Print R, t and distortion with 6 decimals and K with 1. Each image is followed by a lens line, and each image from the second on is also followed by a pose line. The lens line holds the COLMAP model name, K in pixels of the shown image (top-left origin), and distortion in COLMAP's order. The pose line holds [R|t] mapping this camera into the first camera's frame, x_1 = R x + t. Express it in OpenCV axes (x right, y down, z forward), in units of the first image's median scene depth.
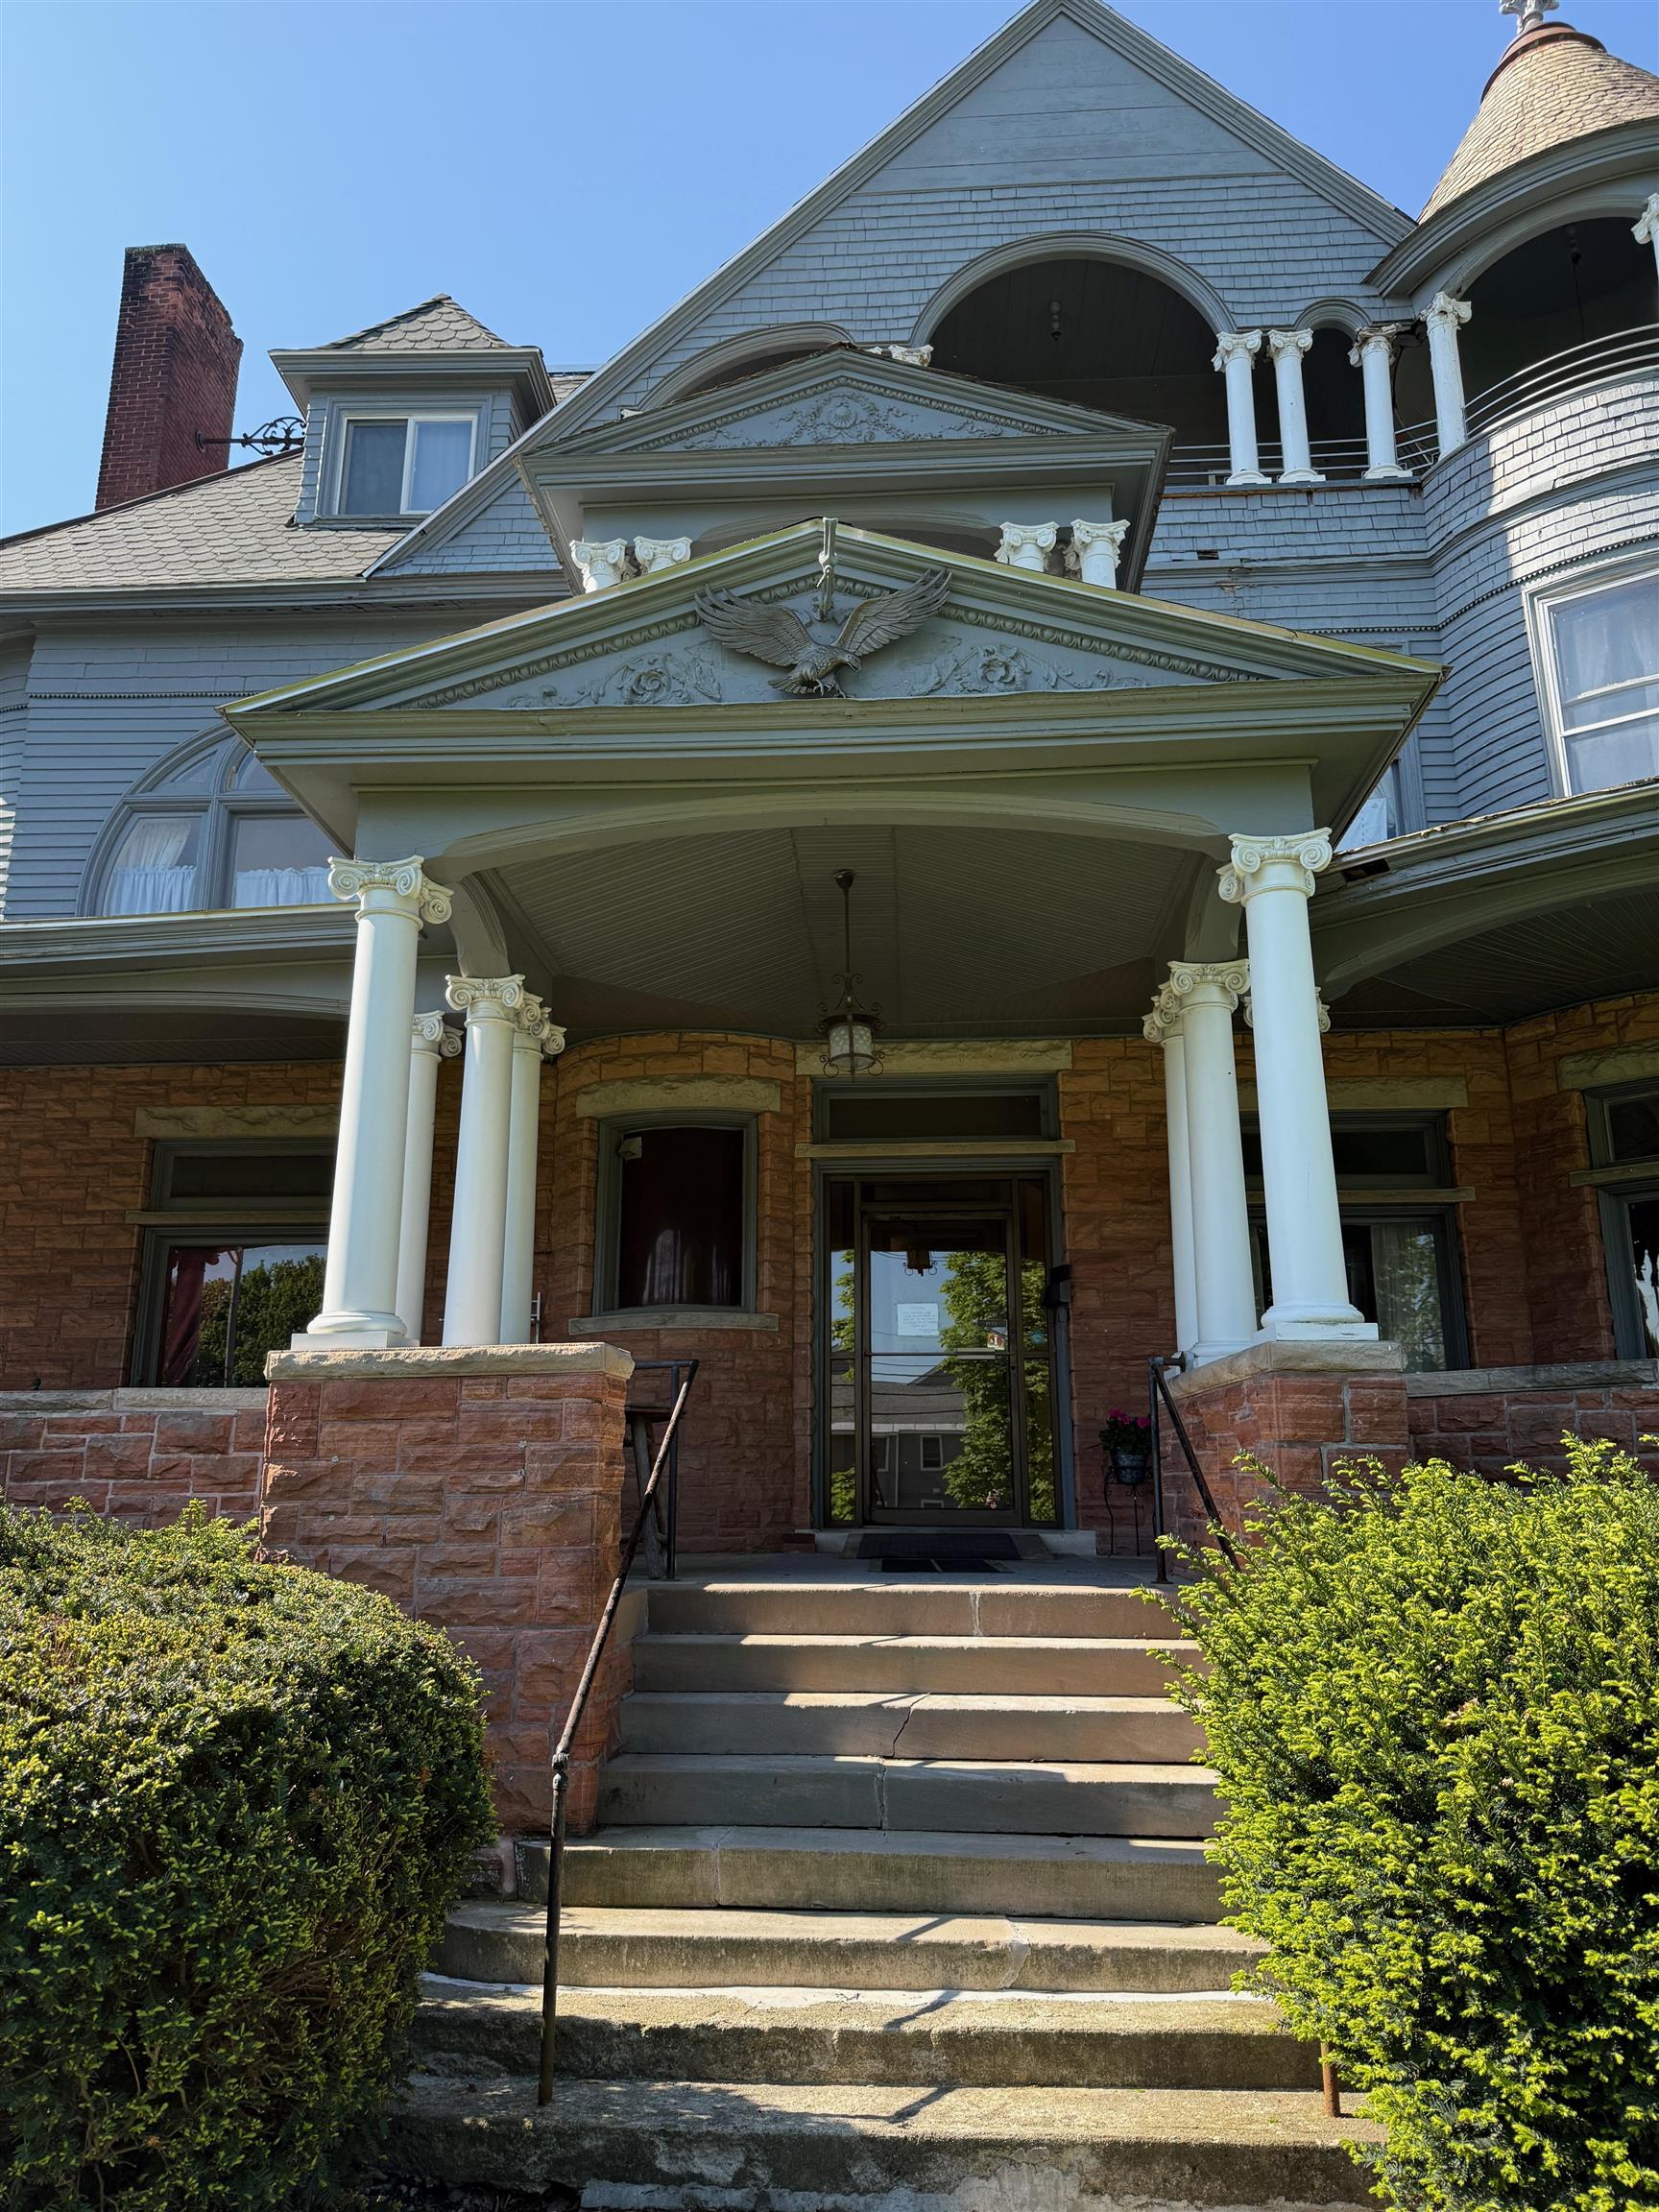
lens RADIAL K [[1562.9, 0, 840.5], [0, 1562.9, 1088.2], [0, 0, 1]] dist [0.052326, -0.055427]
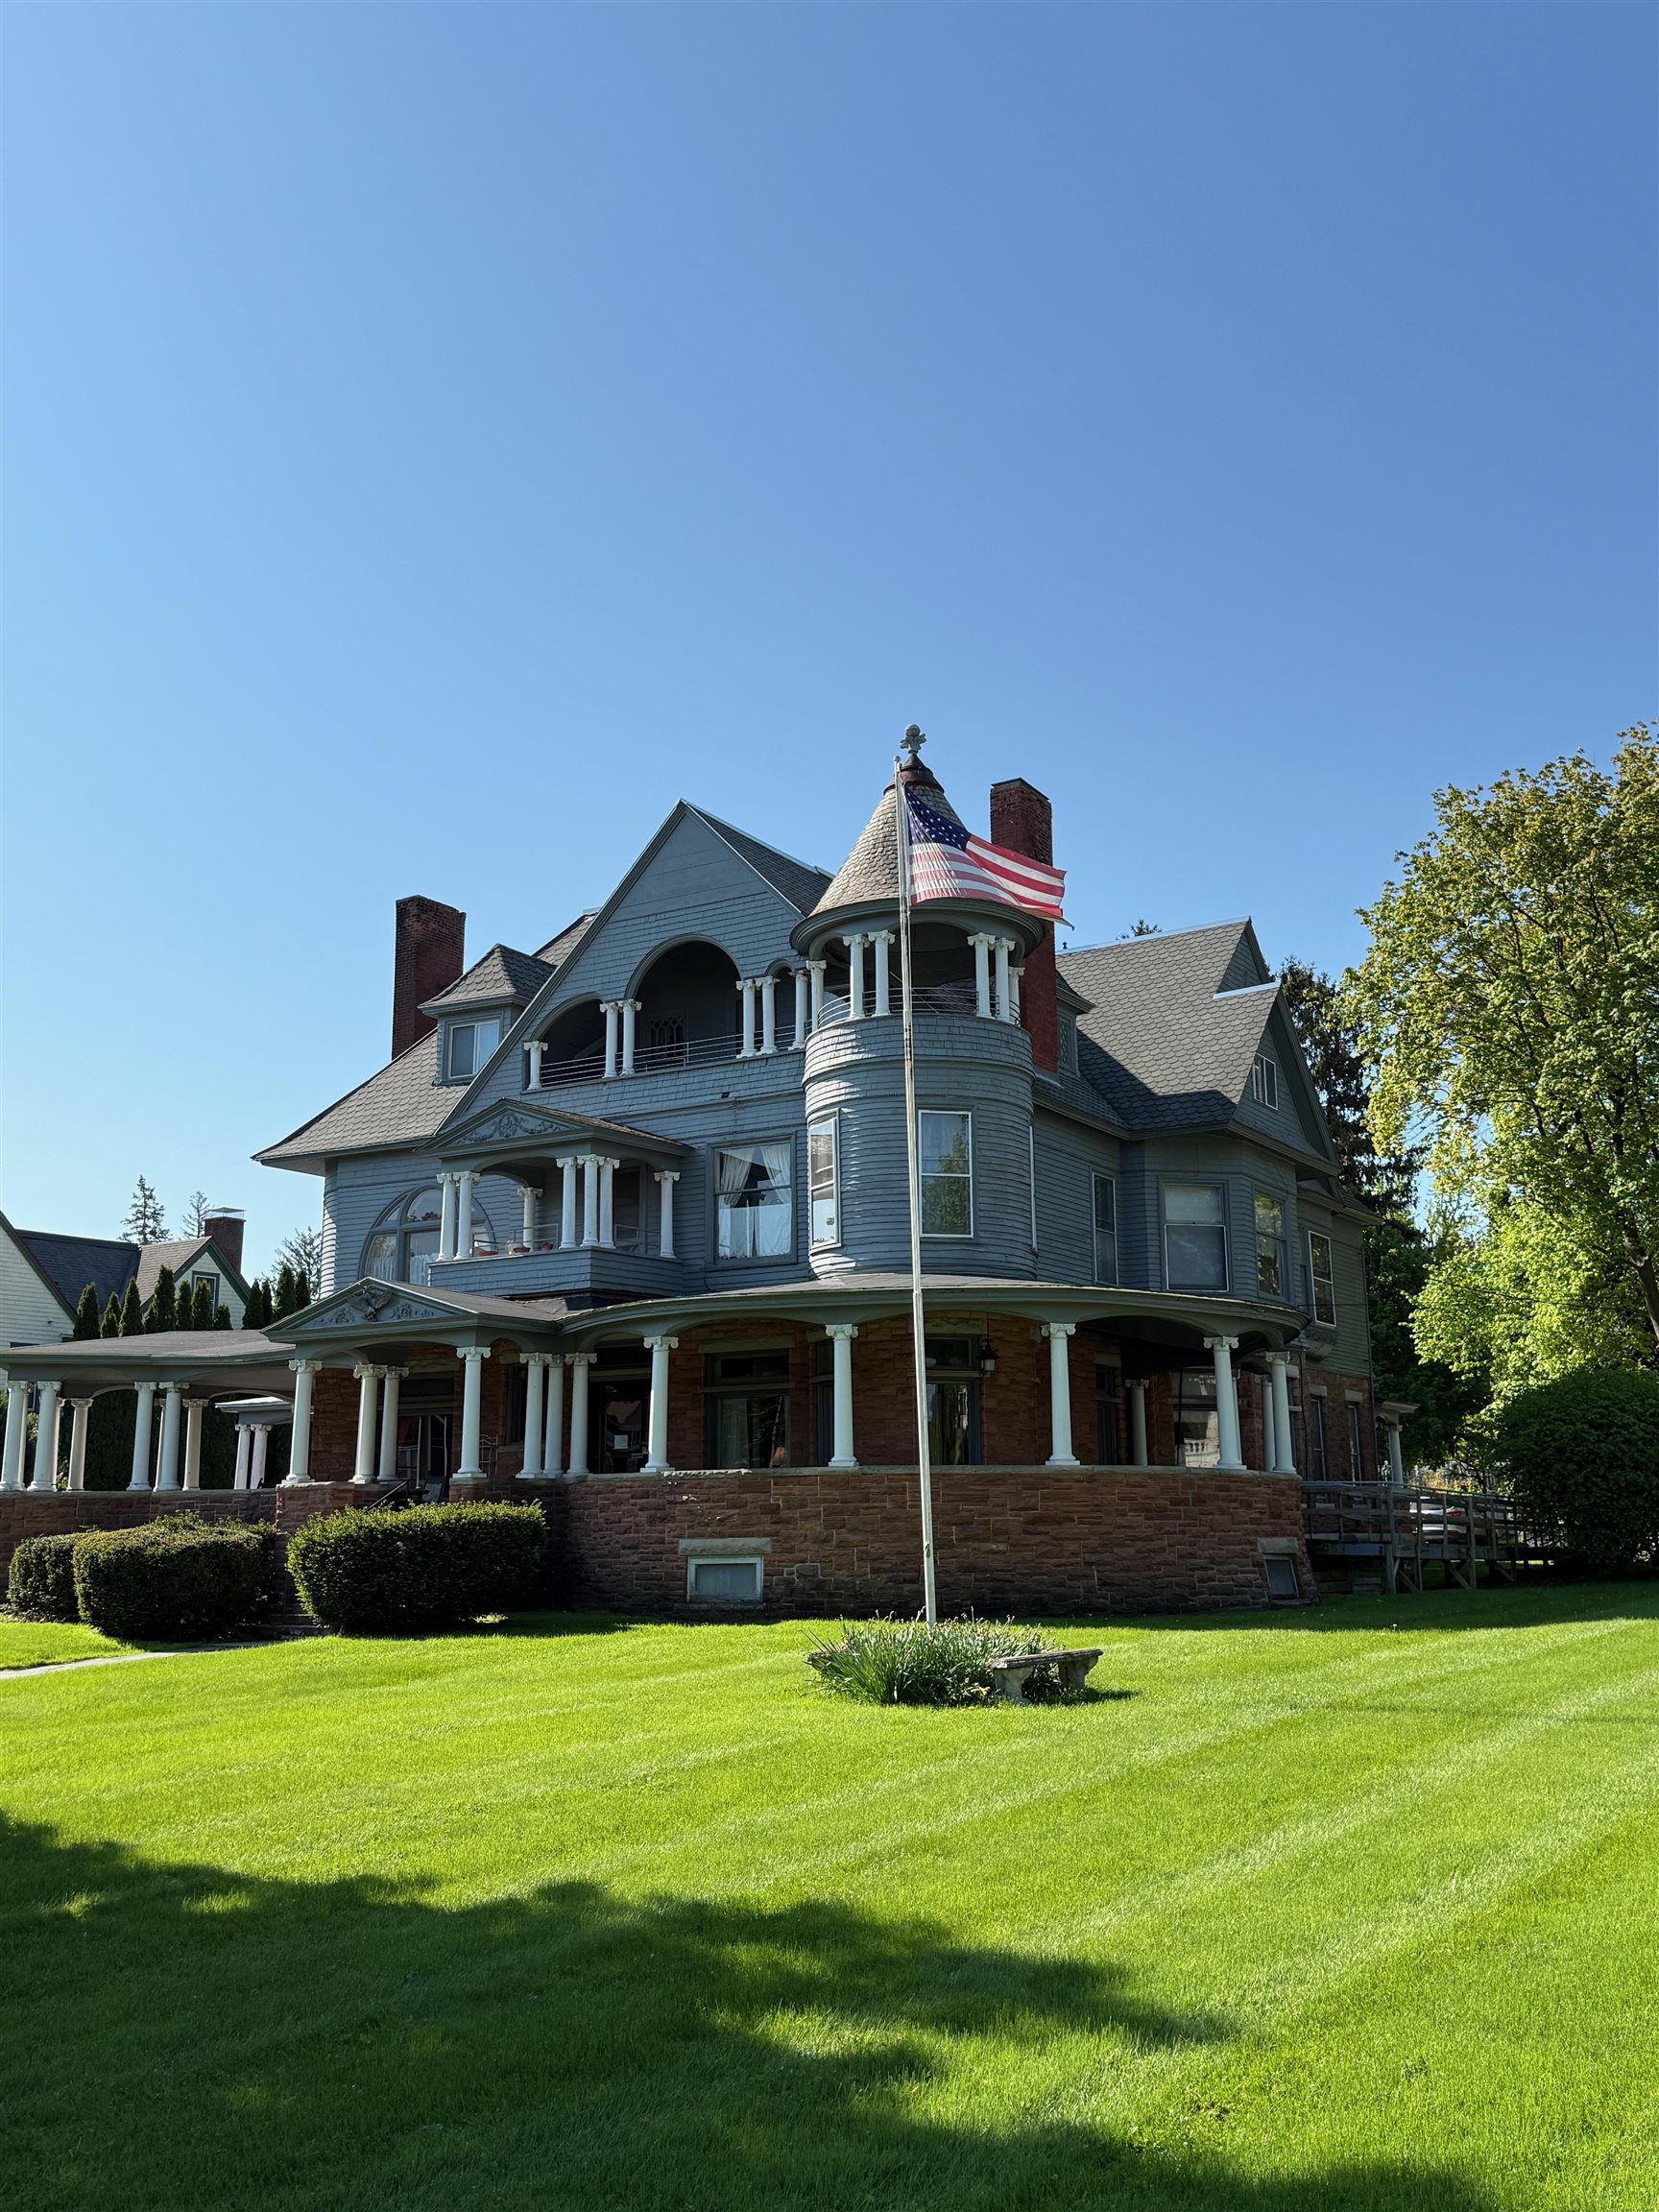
lens RADIAL K [[2016.1, 0, 849.3], [0, 2016.1, 1085.6], [0, 0, 1]] dist [0.084562, -0.036623]
pose [[0.883385, -0.103979, -0.456968, 1.697350], [0.121605, 0.992536, 0.009238, -0.357297], [0.452596, -0.063731, 0.889435, -1.463438]]
